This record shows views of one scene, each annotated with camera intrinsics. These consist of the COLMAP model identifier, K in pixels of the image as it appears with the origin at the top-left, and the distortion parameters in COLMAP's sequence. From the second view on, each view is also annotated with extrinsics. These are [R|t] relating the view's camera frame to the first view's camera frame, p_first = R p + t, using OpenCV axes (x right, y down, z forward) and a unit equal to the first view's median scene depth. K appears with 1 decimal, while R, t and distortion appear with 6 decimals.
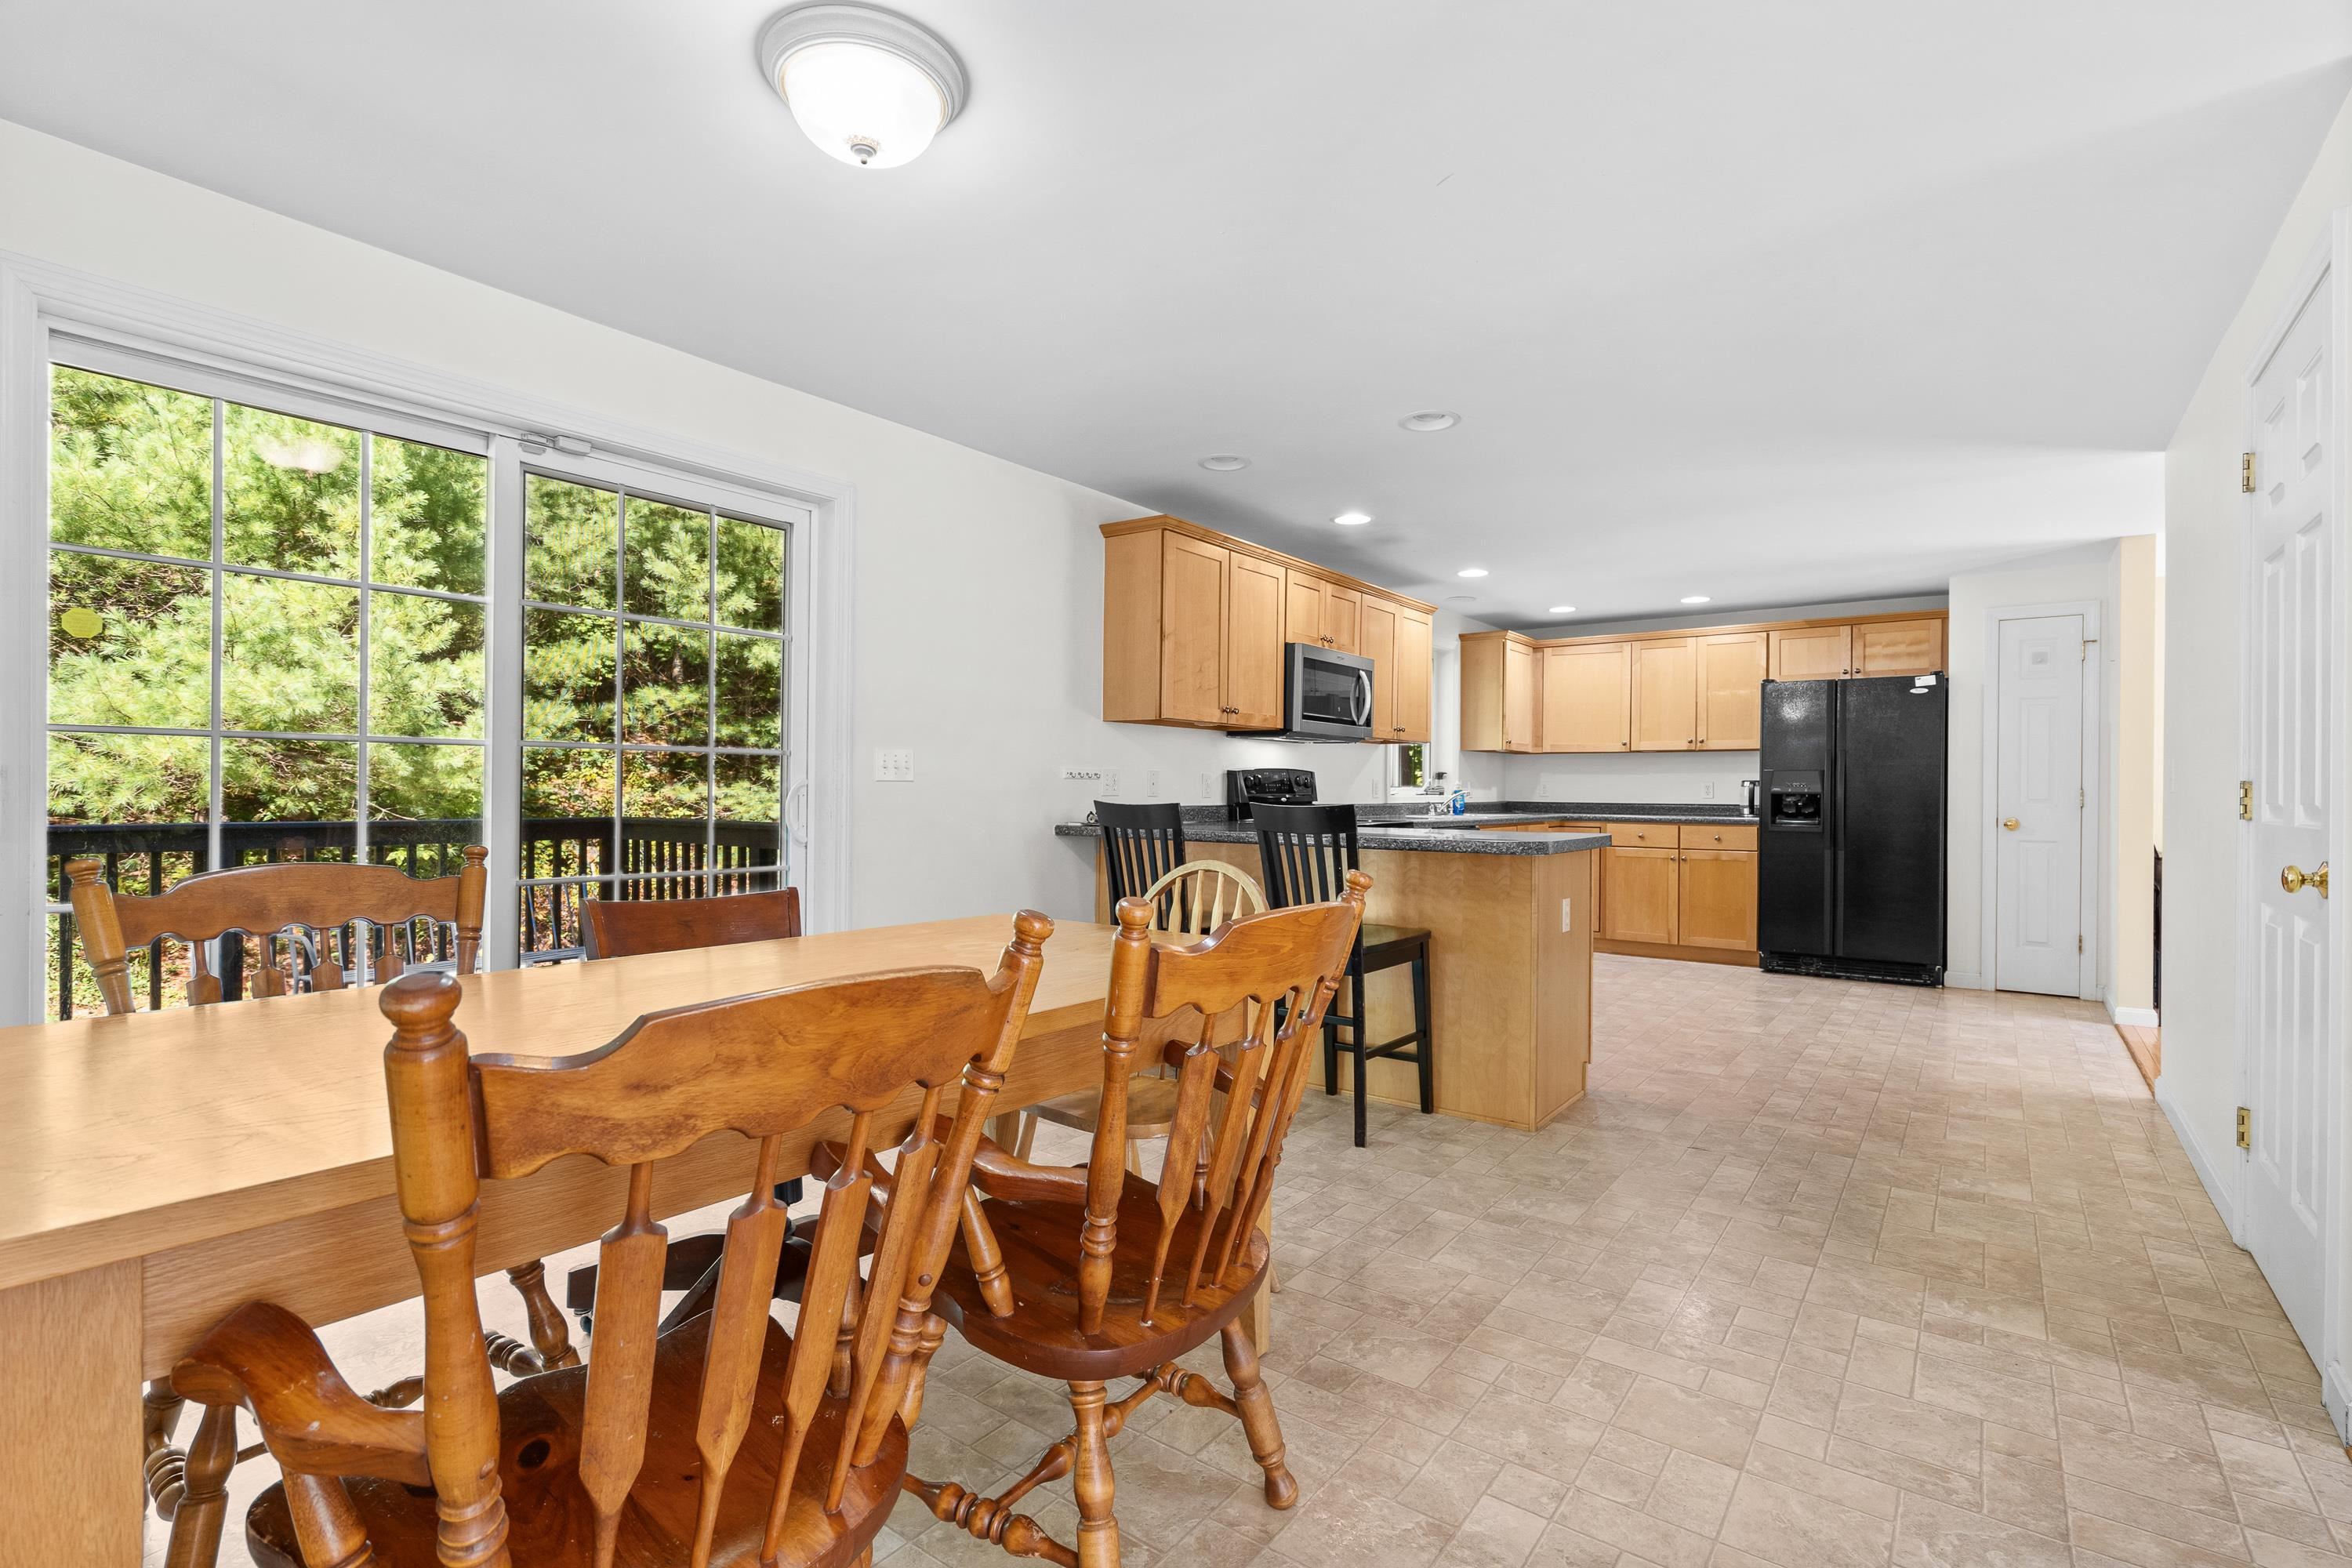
lens RADIAL K [[1097.5, 0, 1168.9], [0, 1097.5, 789.5], [0, 0, 1]] dist [-0.000007, 0.000726]
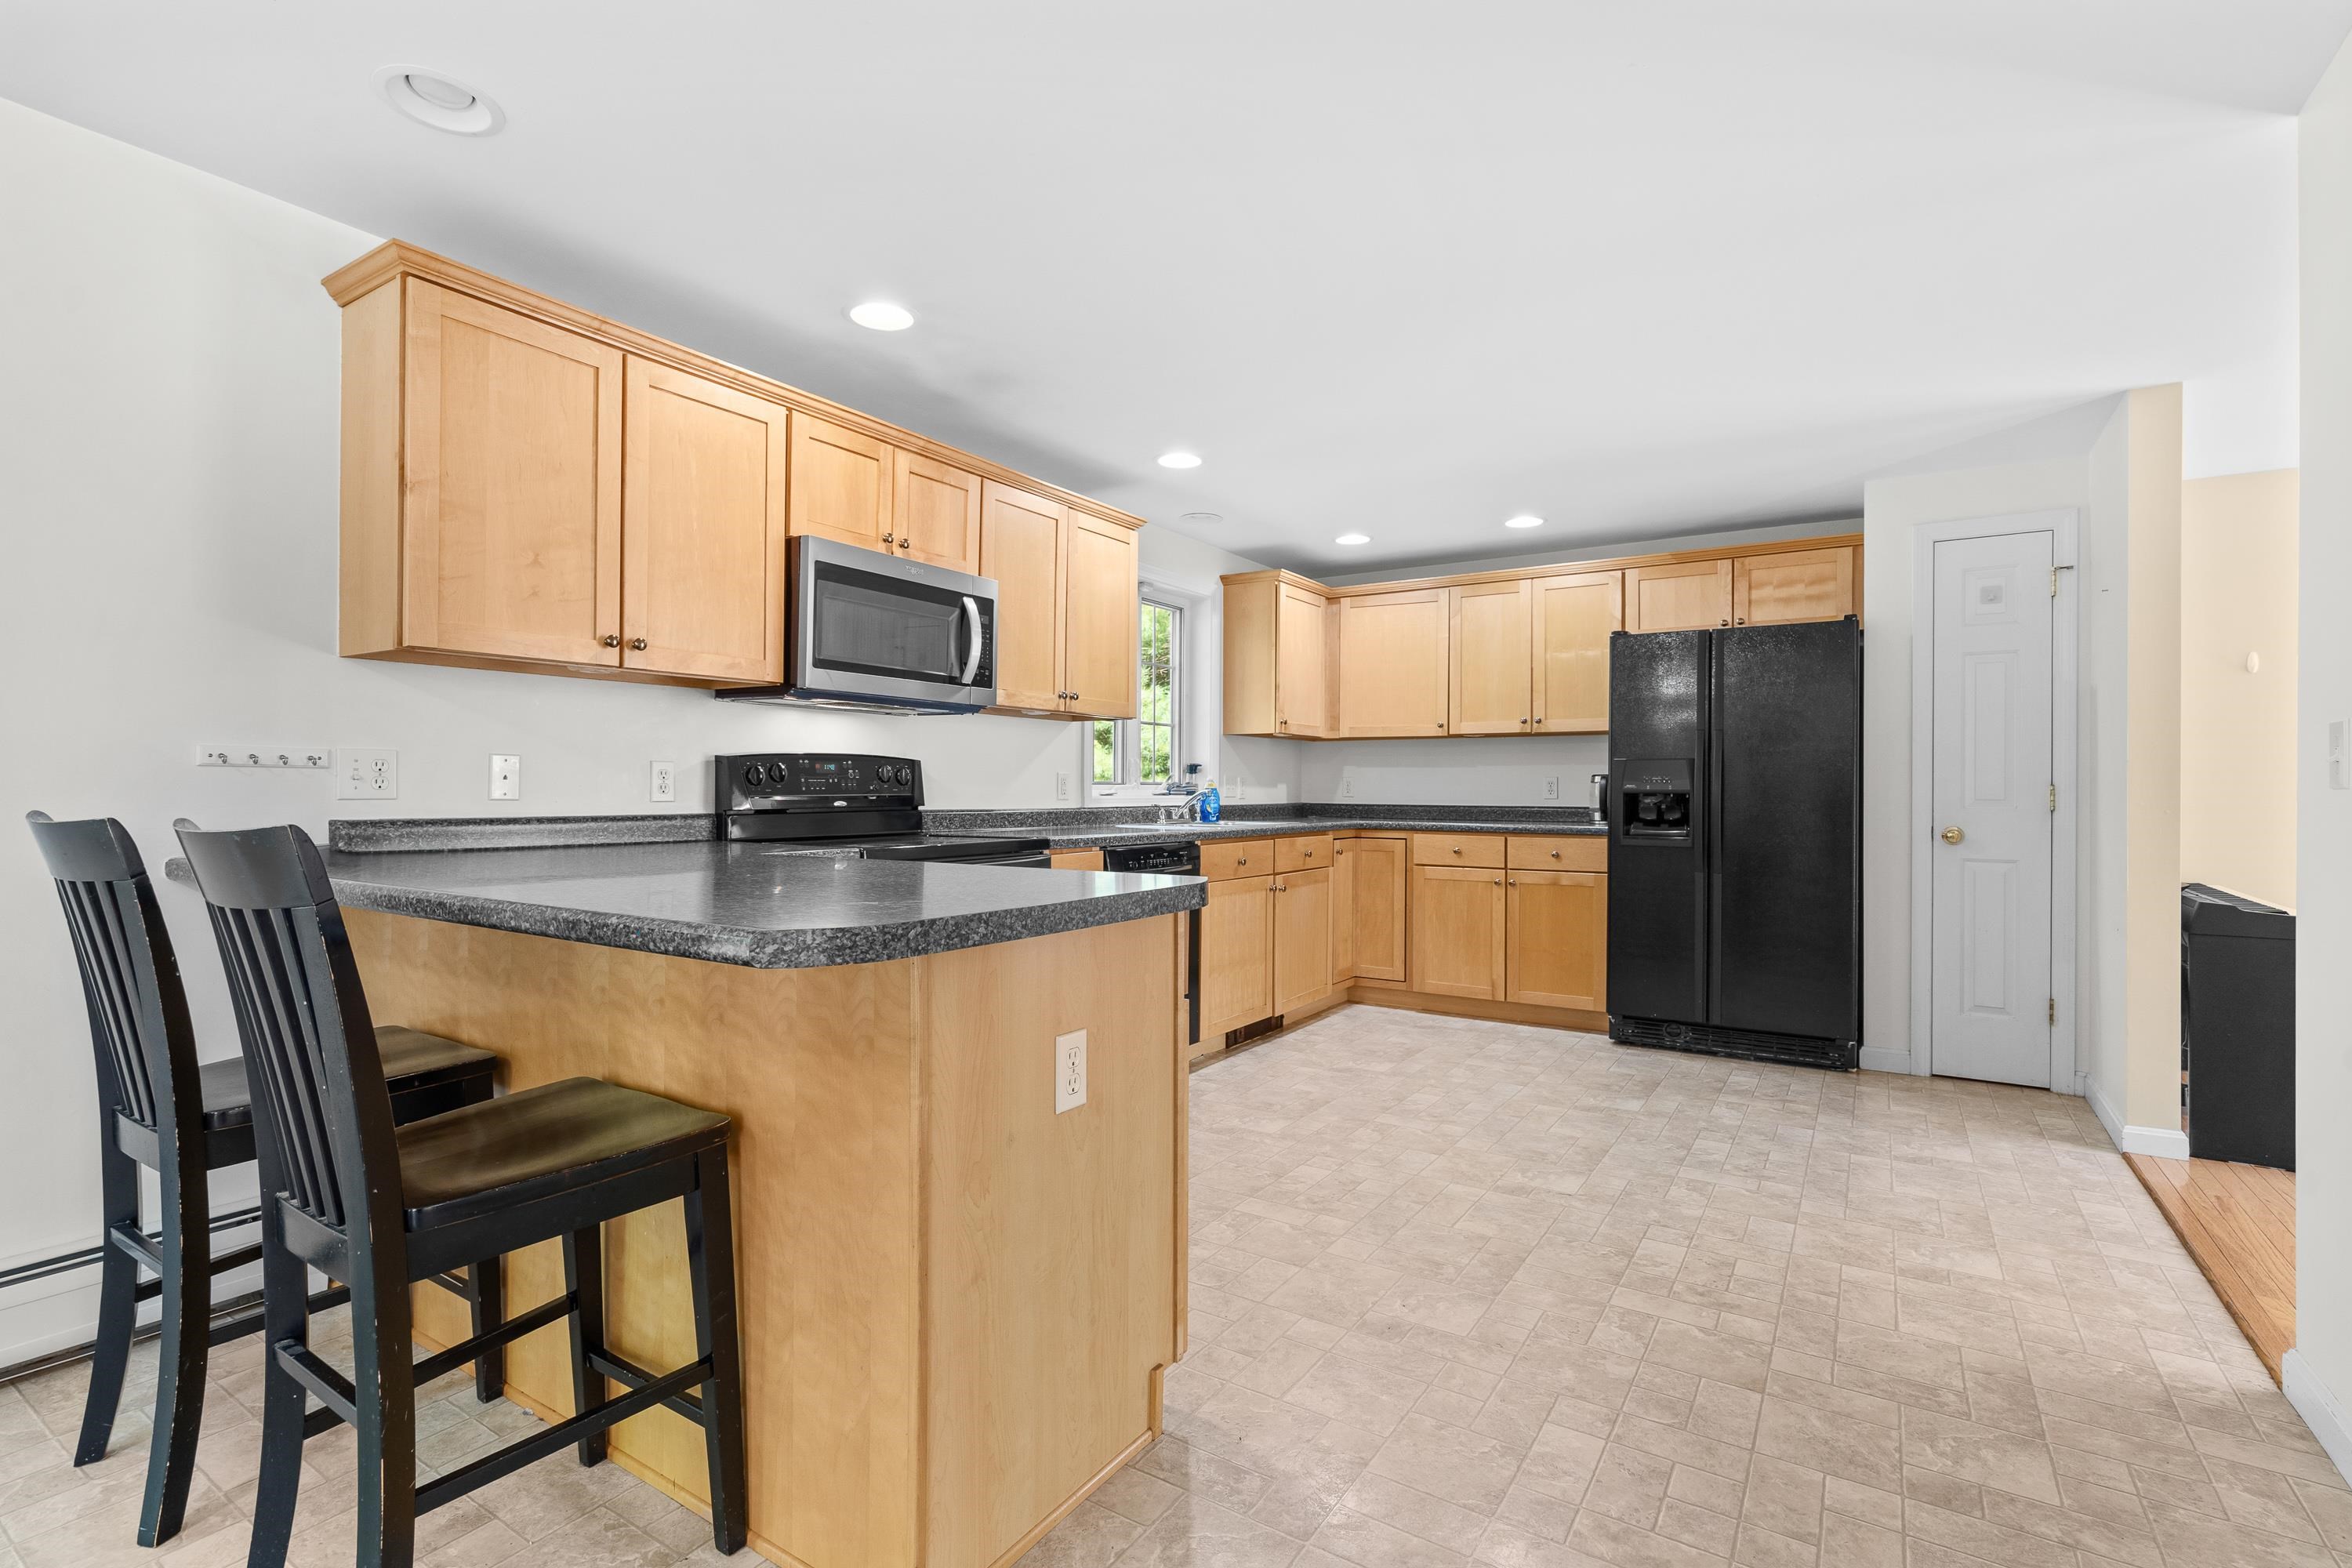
lens RADIAL K [[1083.3, 0, 1176.0], [0, 1083.3, 784.0], [0, 0, 1]] dist [-0.000784, 0.000059]
pose [[0.997787, -0.001261, 0.066476, 0.219737], [0.001548, 0.999990, -0.004270, 0.000931], [-0.066470, 0.004363, 0.997779, 0.330254]]
